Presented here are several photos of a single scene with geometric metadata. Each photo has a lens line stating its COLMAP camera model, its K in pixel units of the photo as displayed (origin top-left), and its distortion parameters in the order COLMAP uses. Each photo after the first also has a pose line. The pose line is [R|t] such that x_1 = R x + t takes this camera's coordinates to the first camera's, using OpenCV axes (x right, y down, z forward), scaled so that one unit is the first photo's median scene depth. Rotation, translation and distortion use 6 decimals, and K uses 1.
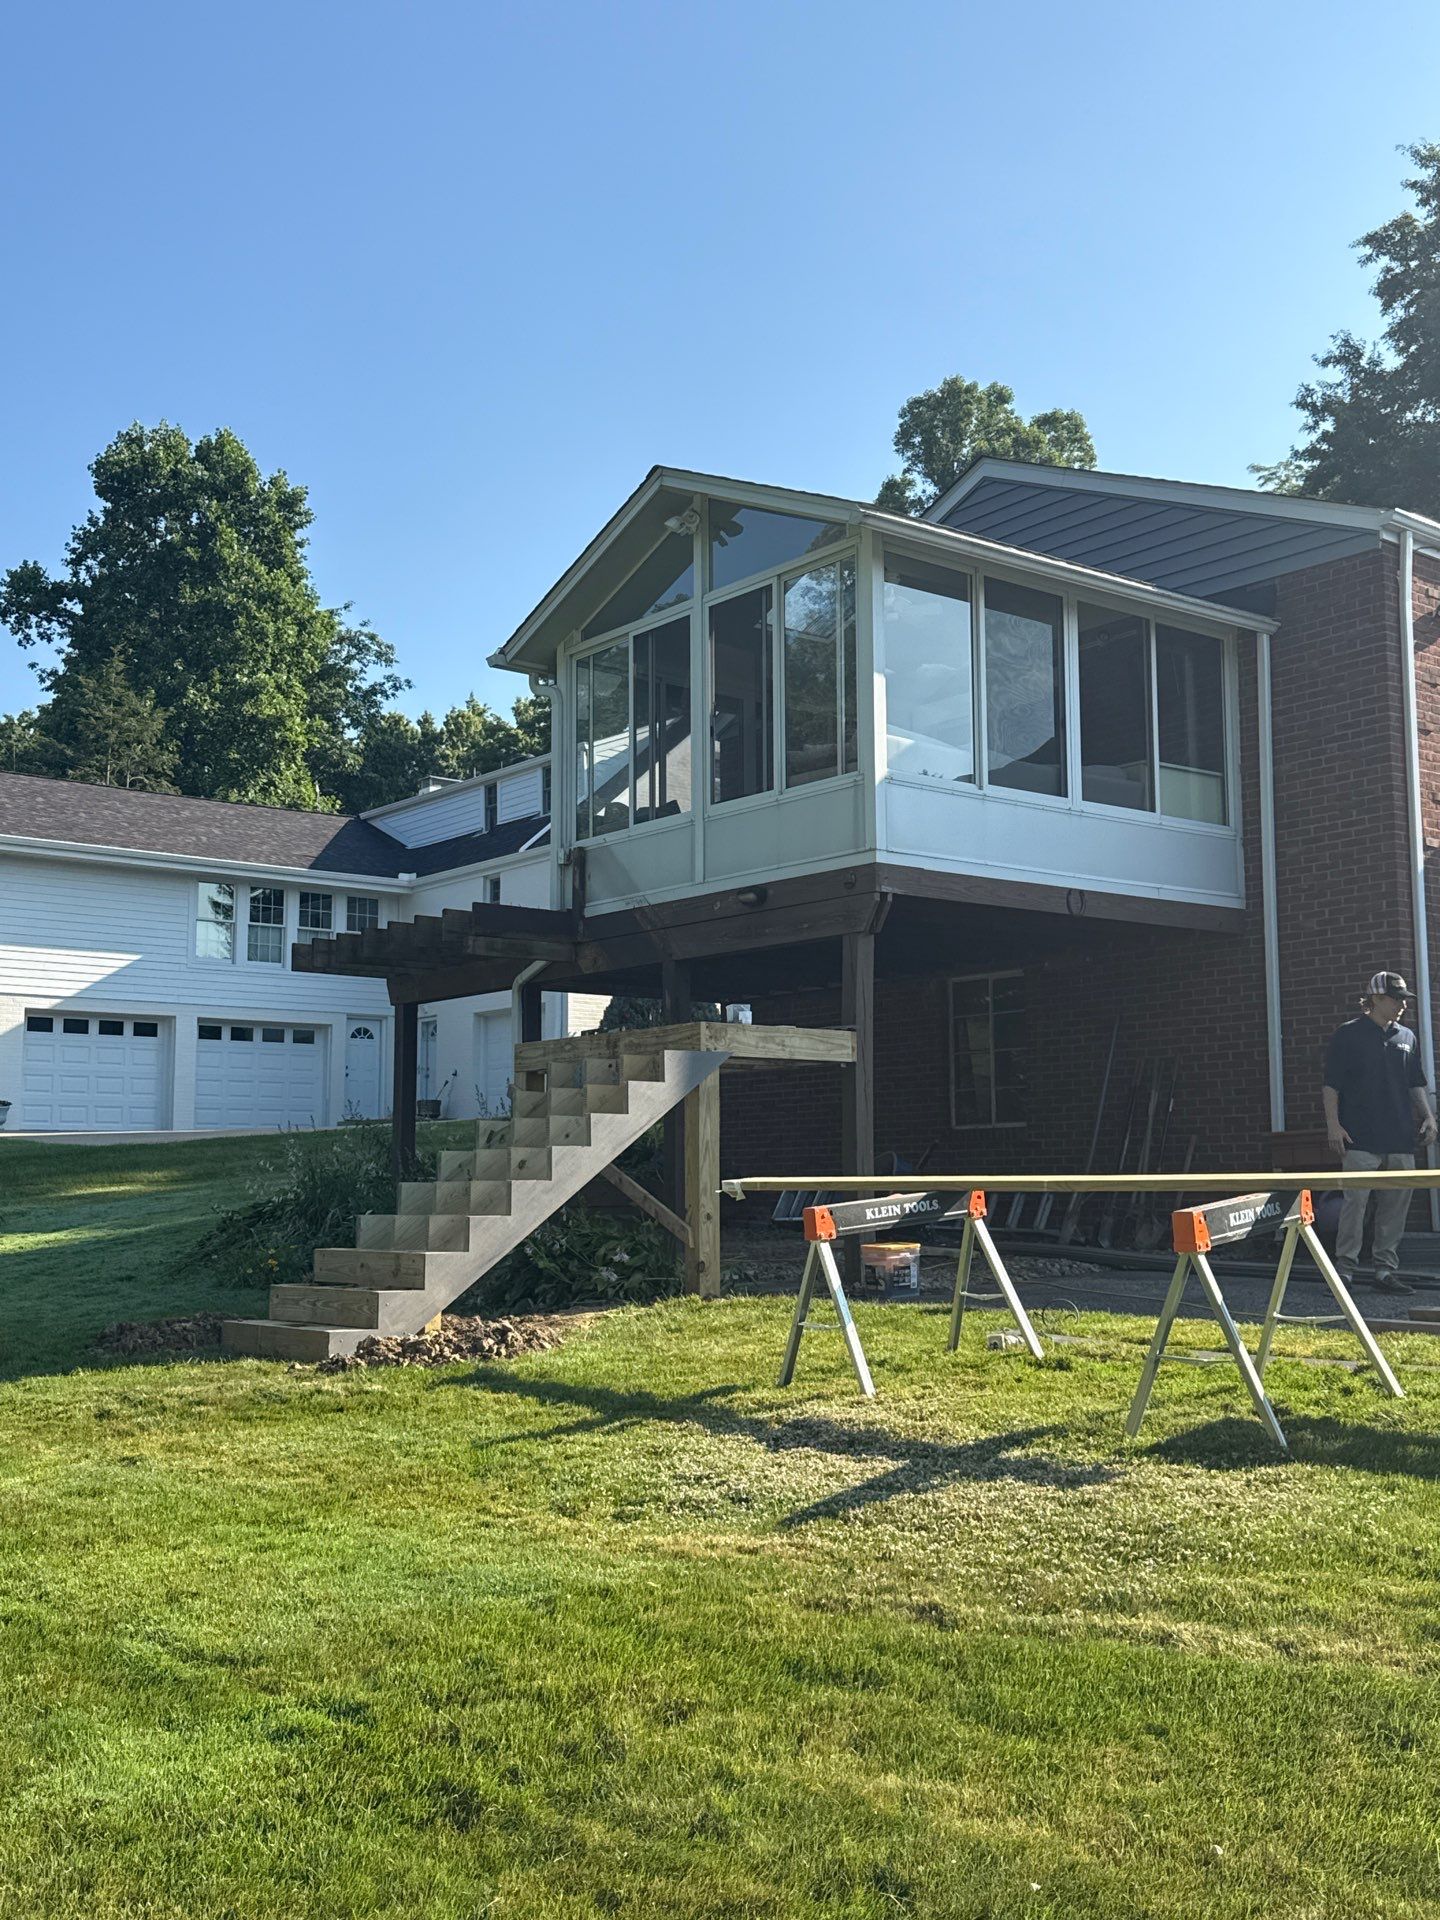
lens RADIAL K [[1954.4, 0, 713.8], [0, 1954.4, 970.0], [0, 0, 1]] dist [0.183712, -0.426952]
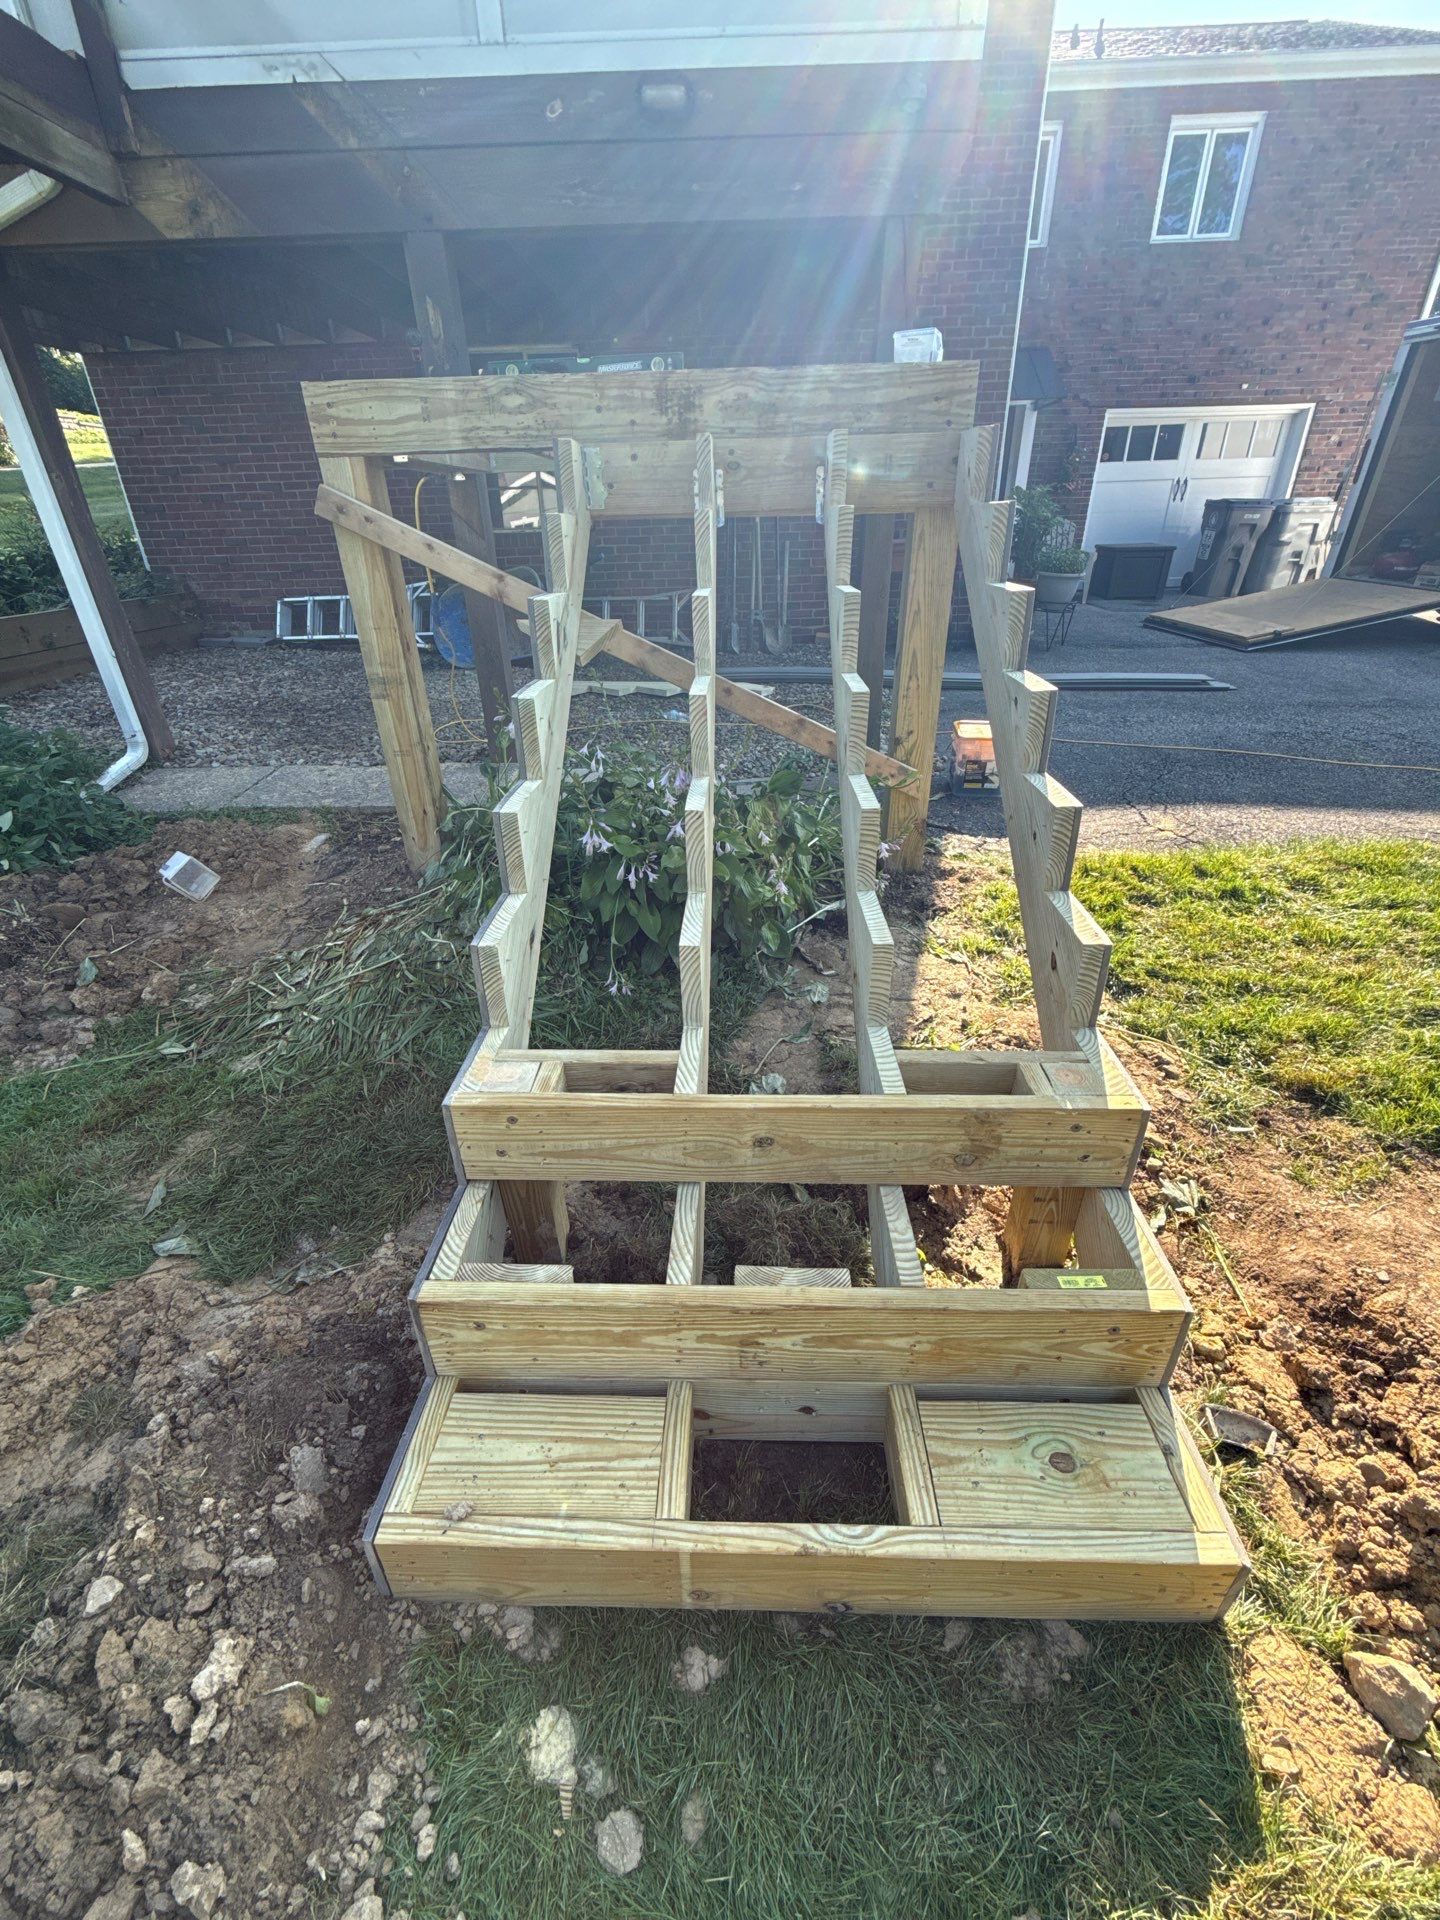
lens RADIAL K [[808.9, 0, 722.5], [0, 808.9, 965.5], [0, 0, 1]] dist [-0.000637, 0.000071]
pose [[0.640136, -0.379470, 0.668003, -0.083635], [-0.070311, 0.836914, 0.542799, 0.016453], [-0.765037, -0.394434, 0.509058, 0.302378]]
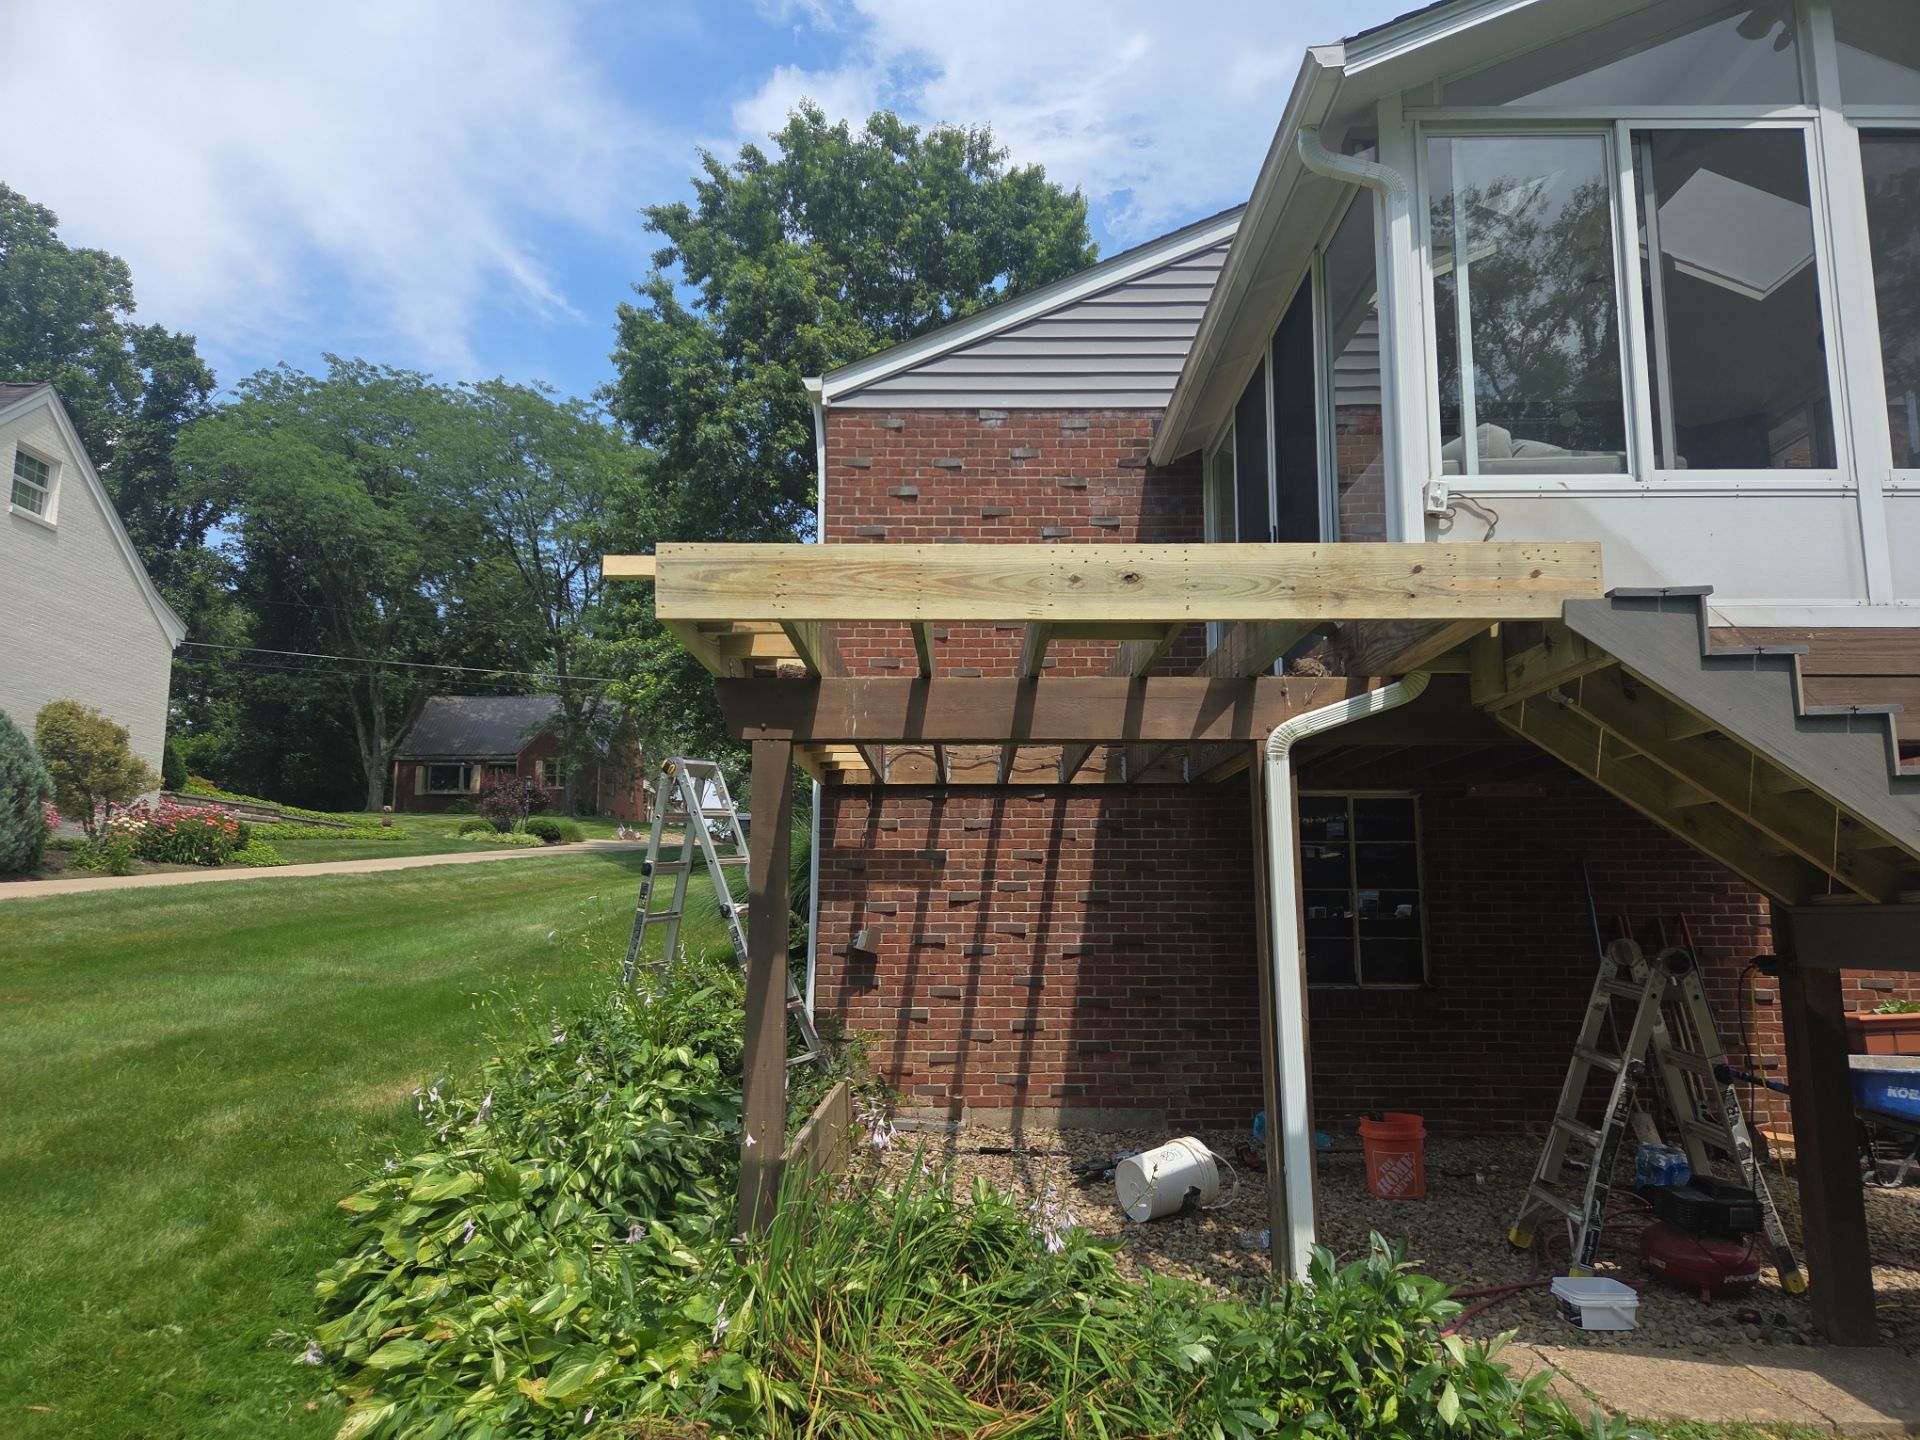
lens RADIAL K [[1277.9, 0, 952.3], [0, 1277.9, 737.7], [0, 0, 1]] dist [0.087686, -0.075619]
pose [[0.624256, 0.119485, 0.772028, -0.178970], [-0.092522, 0.992587, -0.078807, 0.017949], [-0.775722, -0.022234, 0.630684, 0.393588]]
